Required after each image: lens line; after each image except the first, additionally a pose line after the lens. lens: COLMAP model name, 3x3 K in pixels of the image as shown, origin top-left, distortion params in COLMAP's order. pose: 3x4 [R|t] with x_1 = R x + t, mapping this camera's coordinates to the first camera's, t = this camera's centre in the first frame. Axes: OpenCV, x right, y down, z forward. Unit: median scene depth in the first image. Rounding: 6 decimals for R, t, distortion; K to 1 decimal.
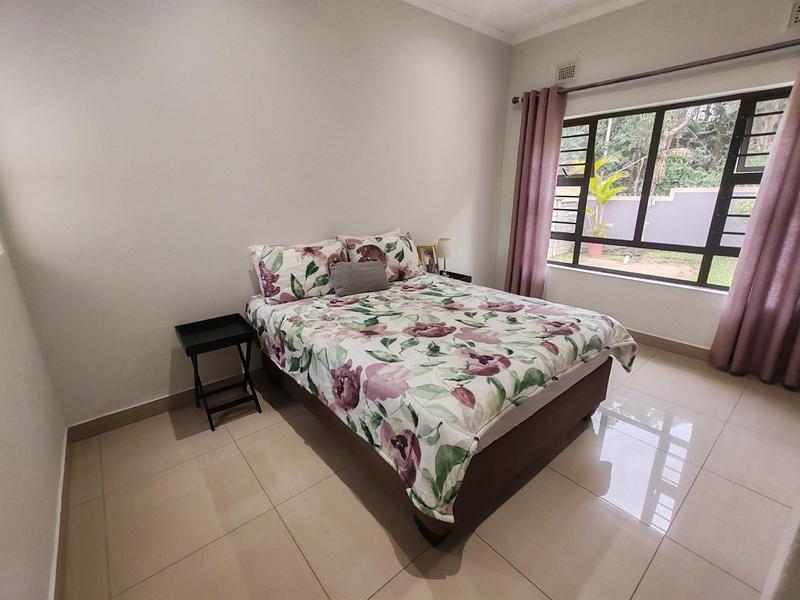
lens RADIAL K [[364.9, 0, 403.8], [0, 364.9, 298.0], [0, 0, 1]] dist [0.010364, 0.000235]
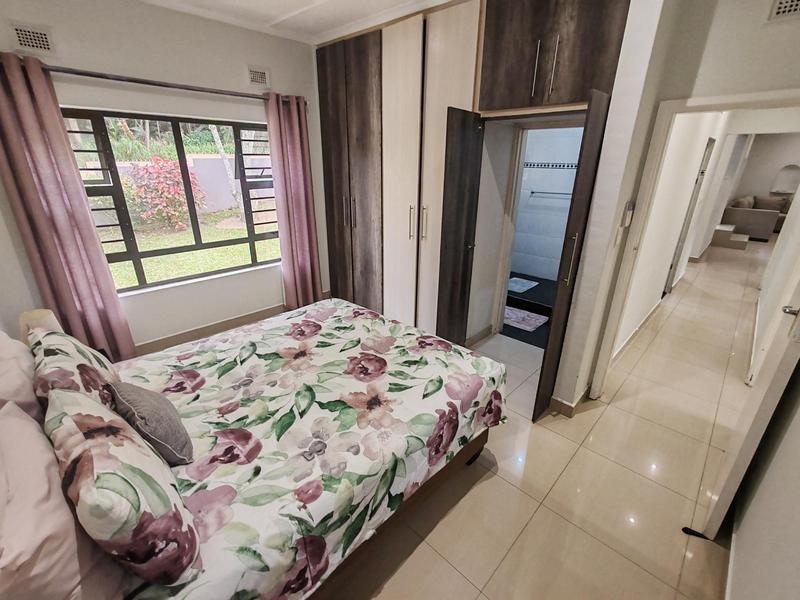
lens RADIAL K [[361.2, 0, 399.3], [0, 361.2, 299.8], [0, 0, 1]] dist [0.000883, 0.001324]
pose [[-0.097801, -0.355461, 0.929560, -0.703149], [0.276297, 0.887622, 0.368493, -0.366184], [-0.956083, 0.292874, 0.011403, 0.737556]]
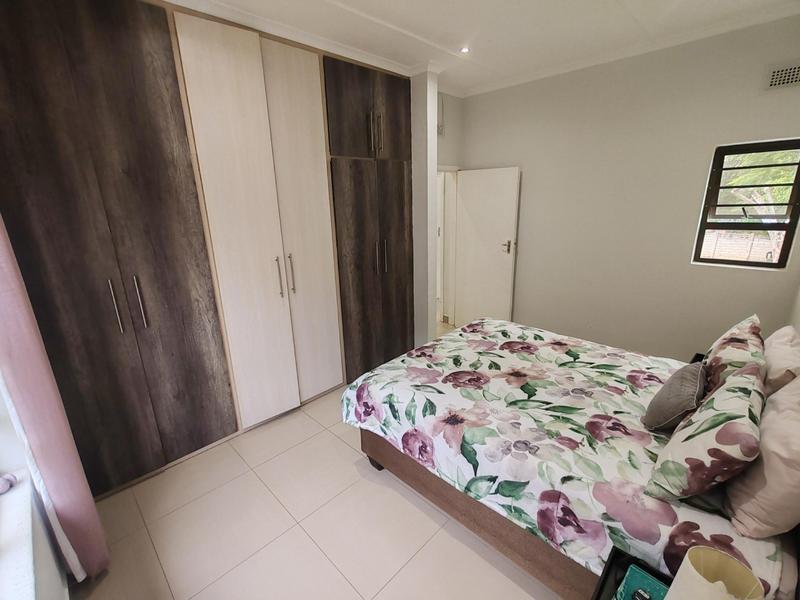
lens RADIAL K [[361.2, 0, 399.3], [0, 361.2, 299.8], [0, 0, 1]] dist [0.000883, 0.001324]
pose [[-0.996346, 0.052492, -0.067375, 0.510786], [0.007389, 0.838866, 0.544287, -0.683628], [0.085089, 0.541800, -0.836189, 1.721527]]
